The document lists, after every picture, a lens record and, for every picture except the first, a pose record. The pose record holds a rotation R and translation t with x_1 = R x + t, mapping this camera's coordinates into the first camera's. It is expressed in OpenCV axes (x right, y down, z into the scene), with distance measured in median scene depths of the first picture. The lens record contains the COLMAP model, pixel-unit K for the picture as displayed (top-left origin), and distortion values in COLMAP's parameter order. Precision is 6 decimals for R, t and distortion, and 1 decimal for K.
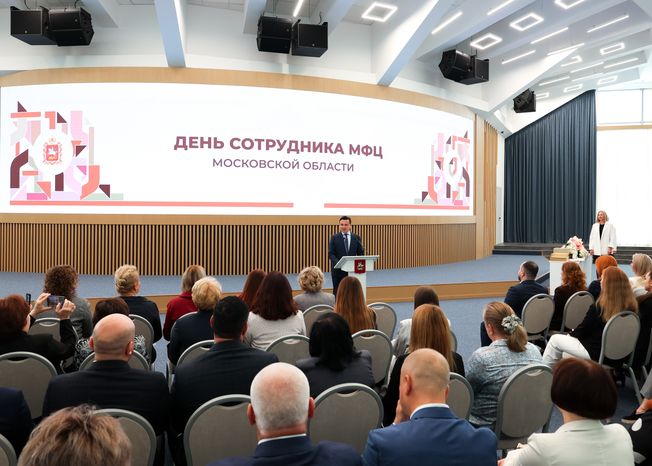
lens RADIAL K [[496.9, 0, 324.8], [0, 496.9, 212.3], [0, 0, 1]] dist [-0.007827, -0.000978]
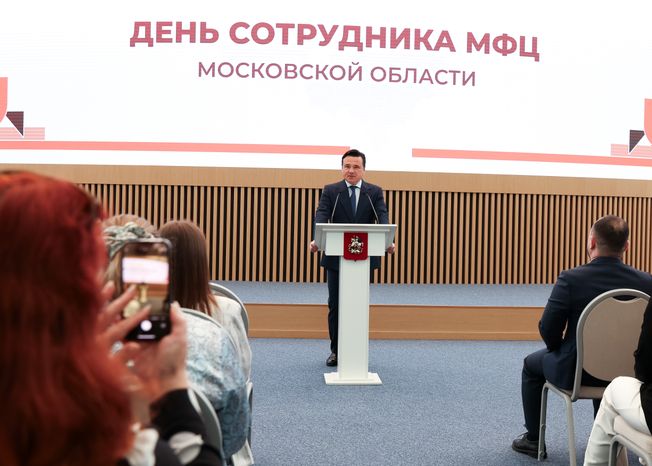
lens RADIAL K [[913.1, 0, 381.4], [0, 913.1, 216.3], [0, 0, 1]] dist [-0.006960, 0.014955]
pose [[0.978144, 0.016683, -0.207257, 0.170379], [-0.014052, 0.999801, 0.014159, 0.040528], [0.207452, -0.010937, 0.978184, 0.078479]]
